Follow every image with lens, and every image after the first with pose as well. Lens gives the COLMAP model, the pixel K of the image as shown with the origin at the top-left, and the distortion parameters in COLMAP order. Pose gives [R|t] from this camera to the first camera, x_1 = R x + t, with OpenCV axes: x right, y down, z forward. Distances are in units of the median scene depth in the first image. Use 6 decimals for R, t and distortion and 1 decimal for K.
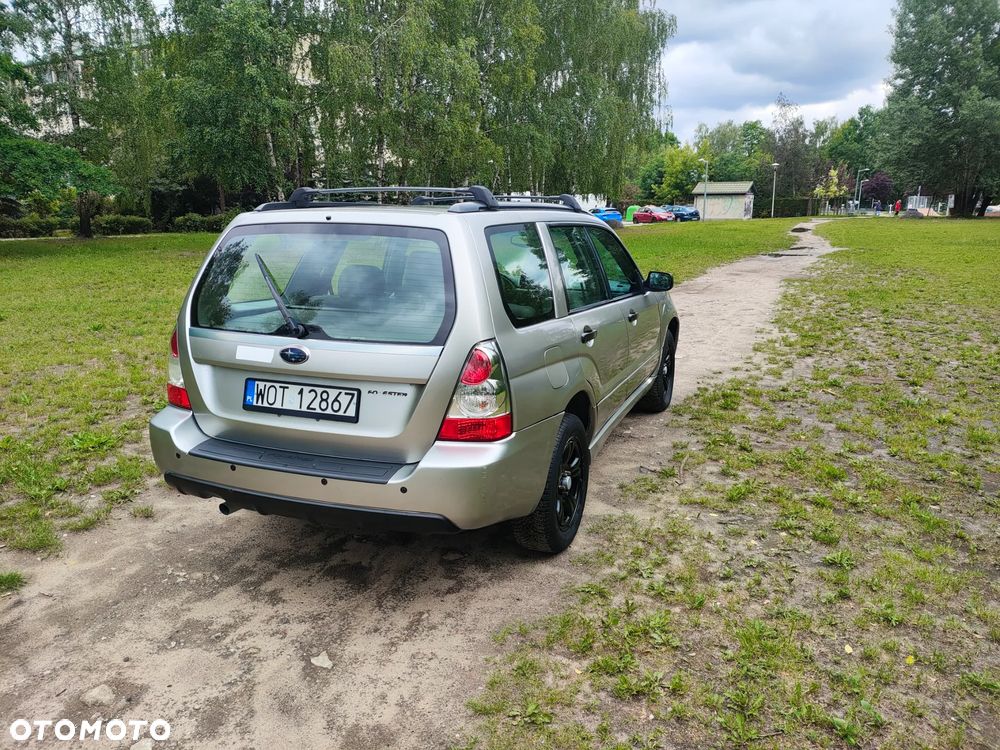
lens RADIAL K [[744.4, 0, 500.0], [0, 744.4, 375.0], [0, 0, 1]] dist [-0.013606, -0.000117]
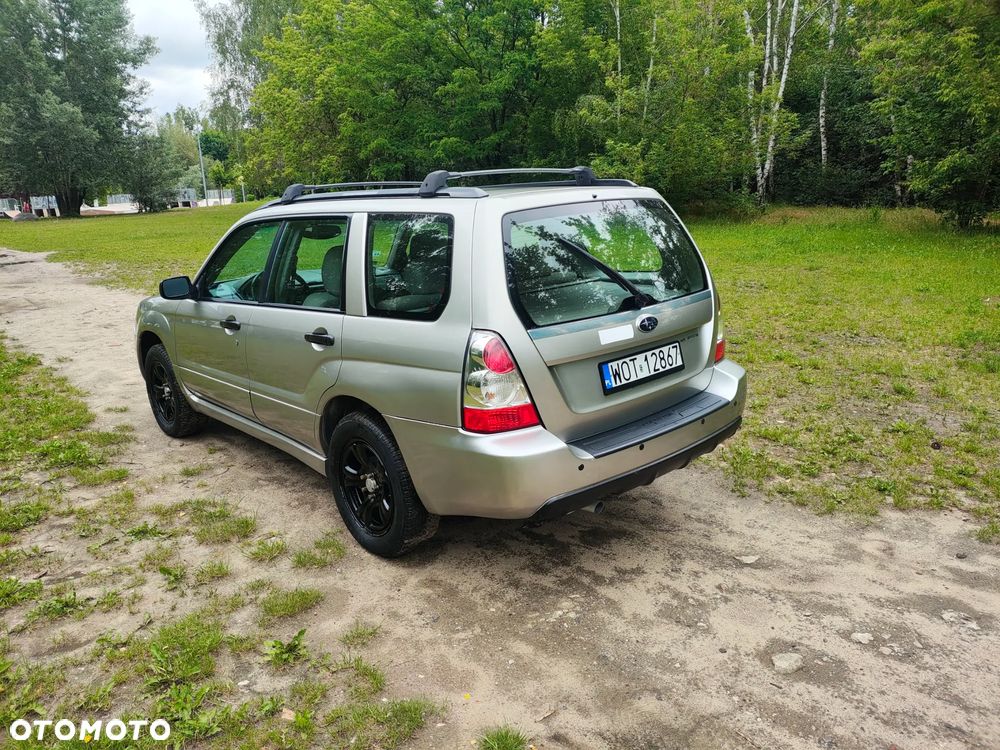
lens RADIAL K [[730.2, 0, 490.1], [0, 730.2, 371.8], [0, 0, 1]] dist [0.002874, -0.005355]
pose [[0.436294, -0.236088, 0.868280, -1.274404], [0.238899, 0.960726, 0.141182, -0.159275], [-0.867510, 0.145834, 0.475561, 0.699573]]
